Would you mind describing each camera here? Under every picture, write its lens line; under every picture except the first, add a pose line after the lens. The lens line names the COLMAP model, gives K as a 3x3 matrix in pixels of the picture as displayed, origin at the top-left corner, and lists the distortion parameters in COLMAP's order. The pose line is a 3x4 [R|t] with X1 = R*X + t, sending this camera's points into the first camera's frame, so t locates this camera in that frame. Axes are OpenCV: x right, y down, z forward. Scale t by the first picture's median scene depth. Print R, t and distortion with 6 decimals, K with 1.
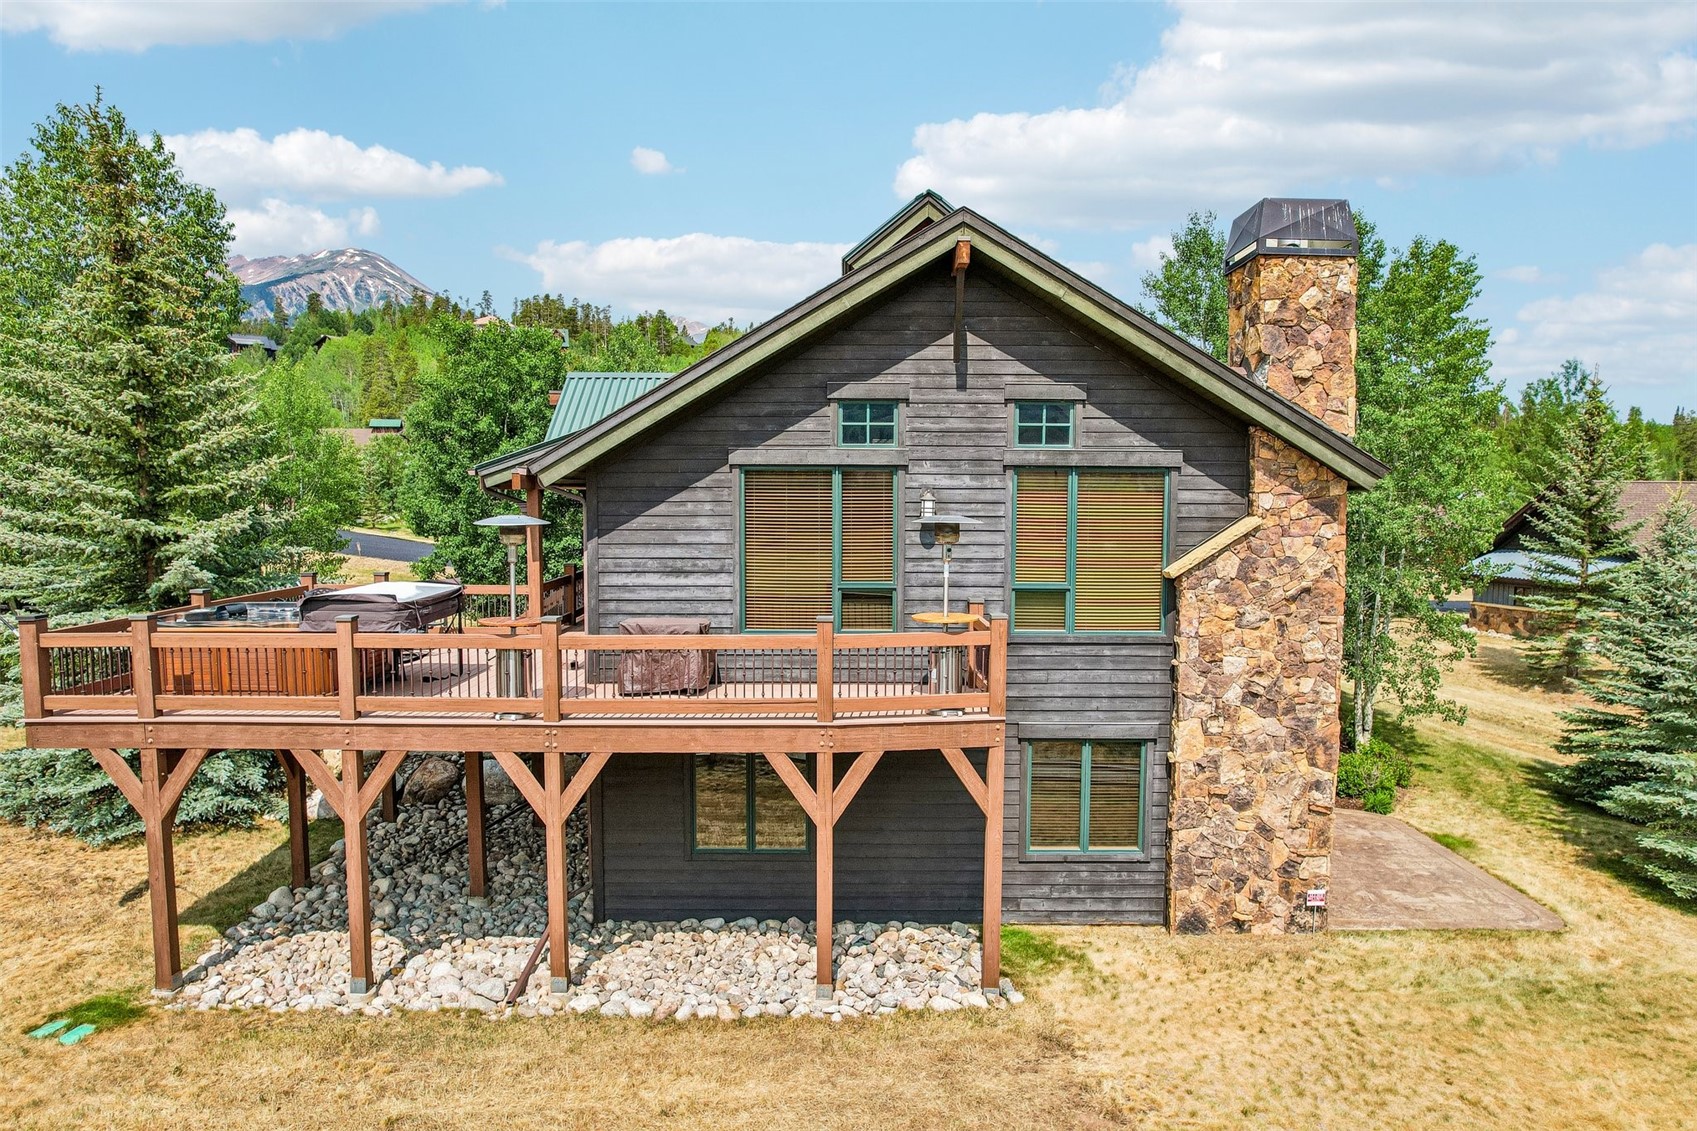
lens RADIAL K [[1072.7, 0, 848.5], [0, 1072.7, 565.5], [0, 0, 1]] dist [-0.039157, 0.000490]
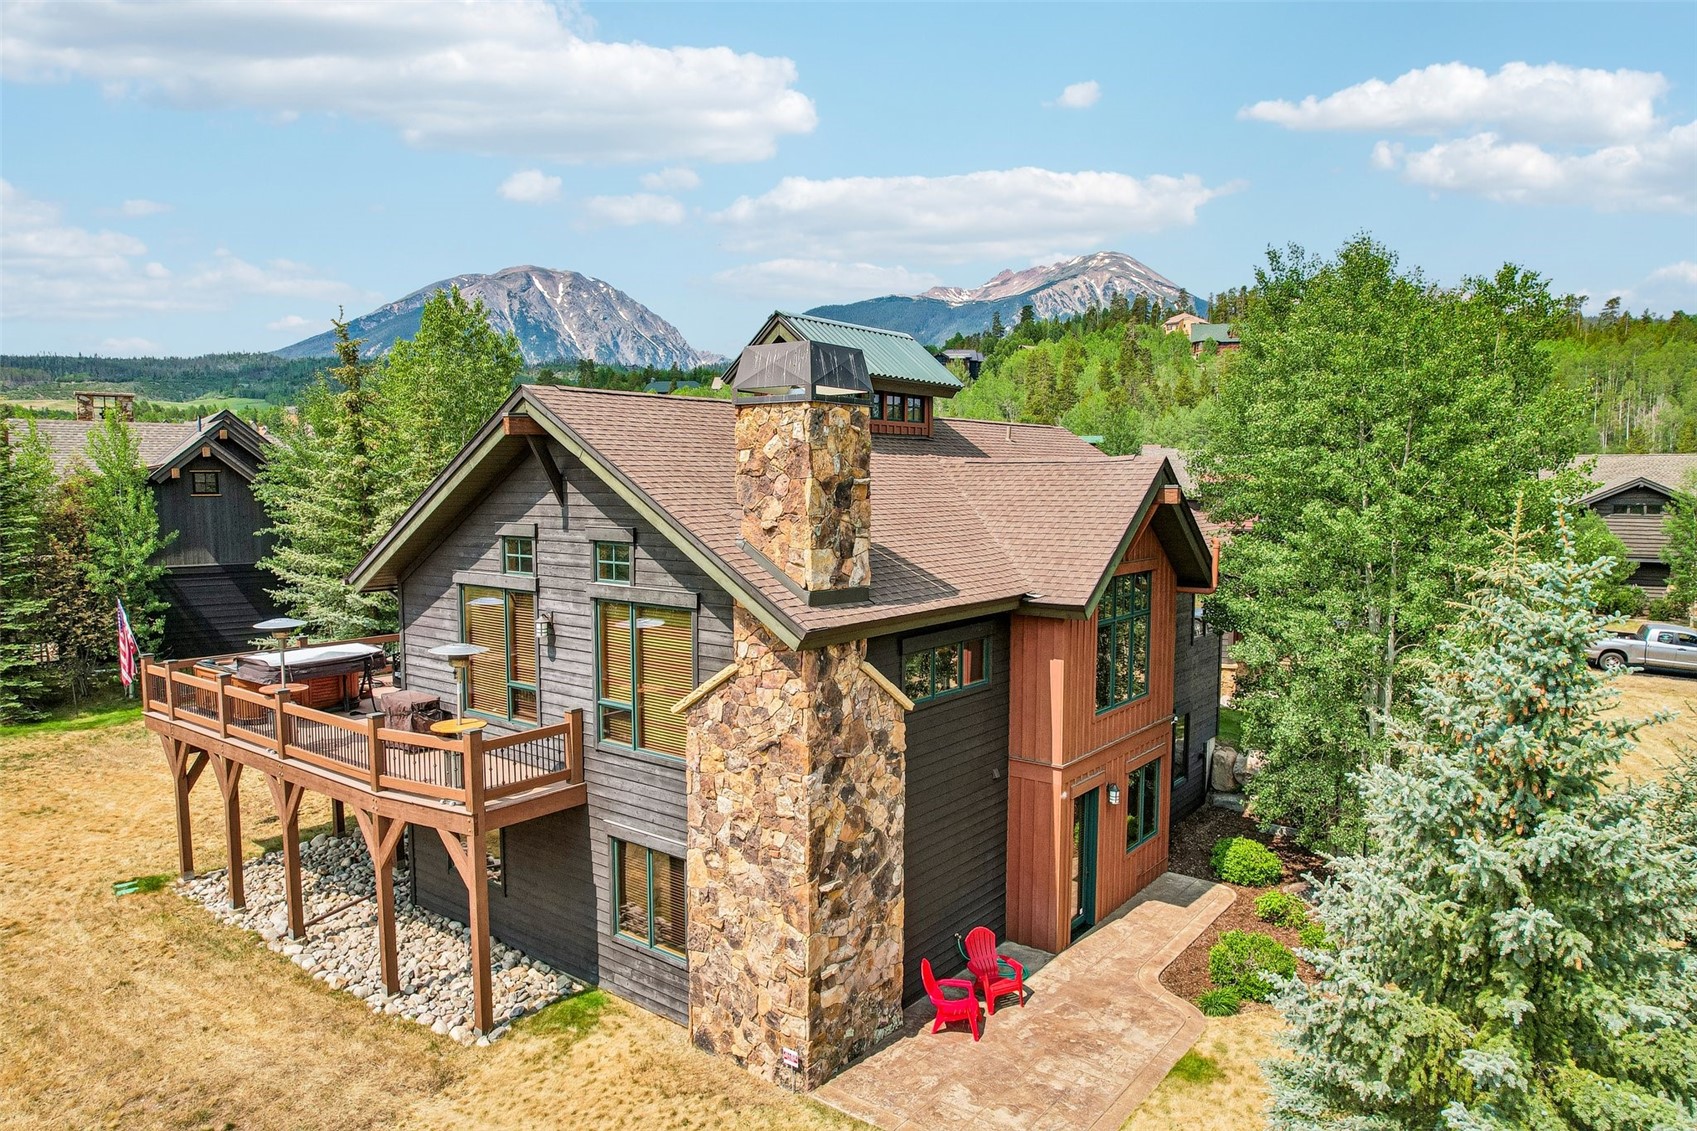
lens RADIAL K [[1072.7, 0, 848.5], [0, 1072.7, 565.5], [0, 0, 1]] dist [-0.039157, 0.000490]
pose [[0.791368, 0.045411, -0.609652, 1.072316], [-0.039617, 0.998951, 0.022984, -0.165138], [0.610056, 0.005964, 0.792336, 0.258140]]
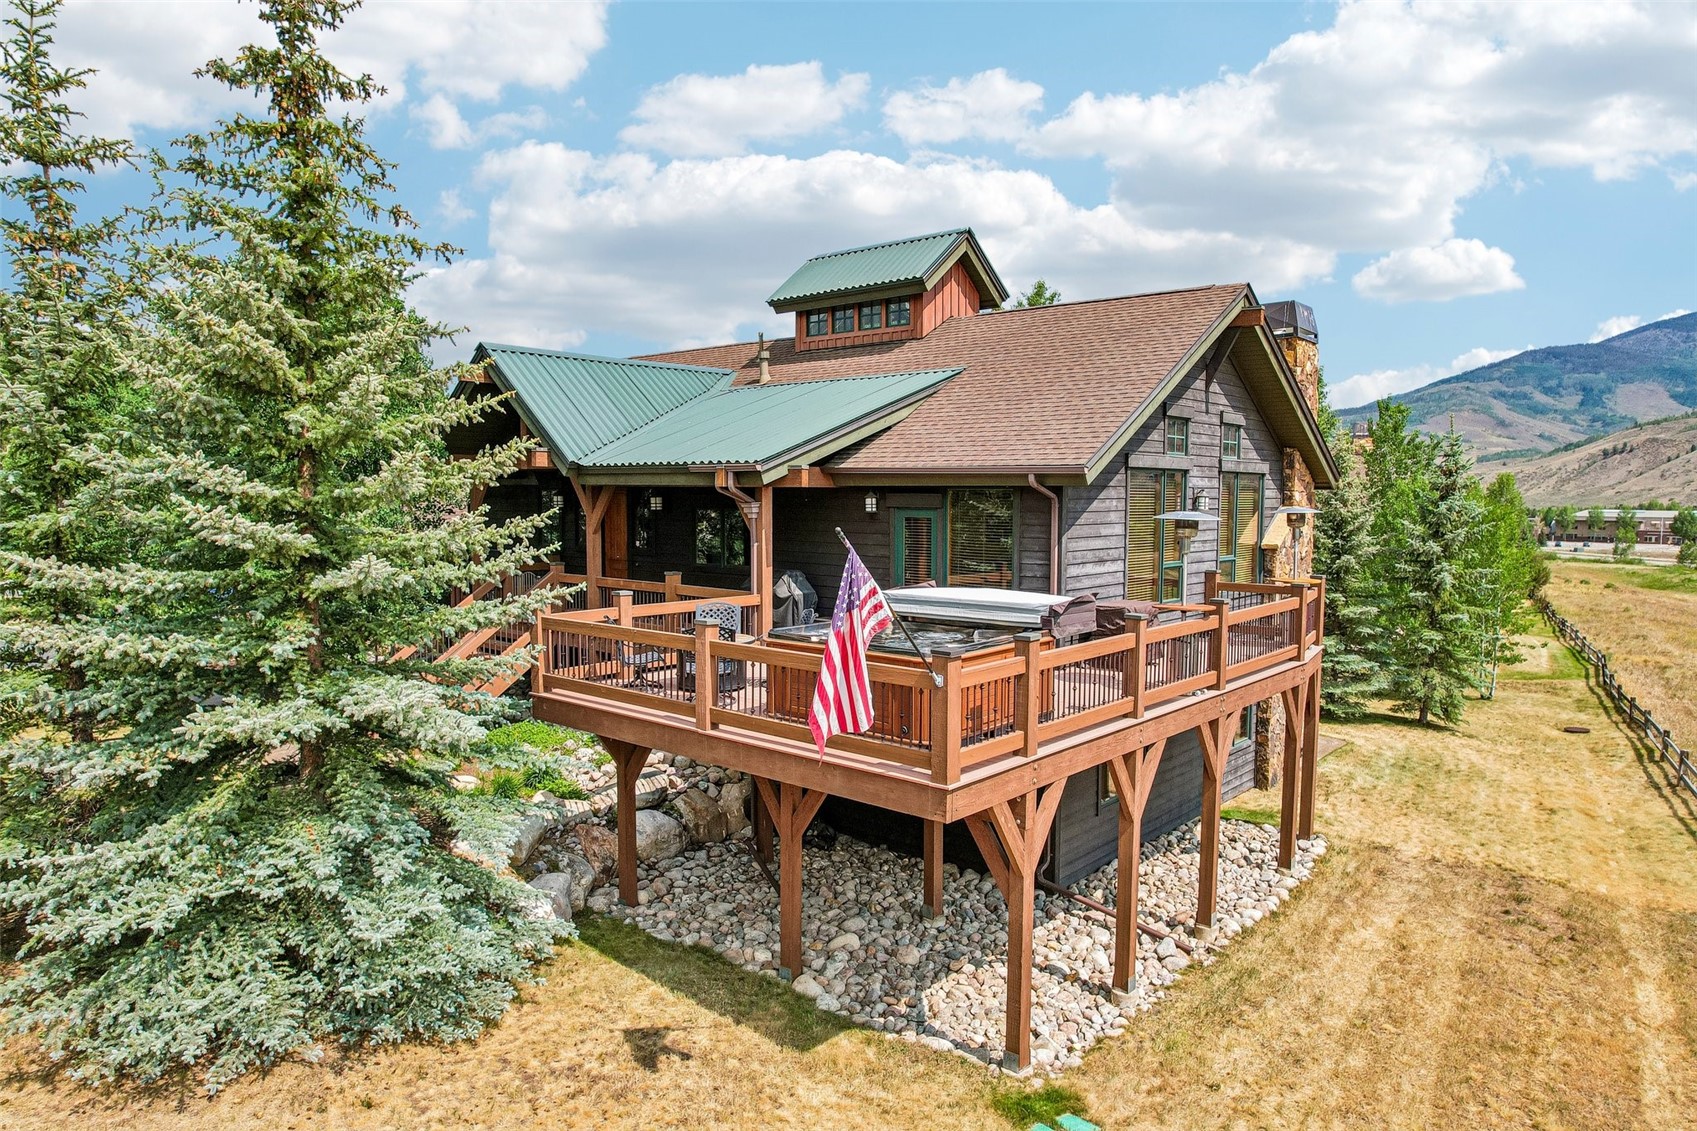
lens RADIAL K [[1072.7, 0, 848.5], [0, 1072.7, 565.5], [0, 0, 1]] dist [-0.039157, 0.000490]
pose [[0.661852, -0.053507, 0.747722, -1.198264], [0.050809, 0.998358, 0.026468, -0.033555], [-0.747910, 0.020473, 0.663484, 0.455299]]
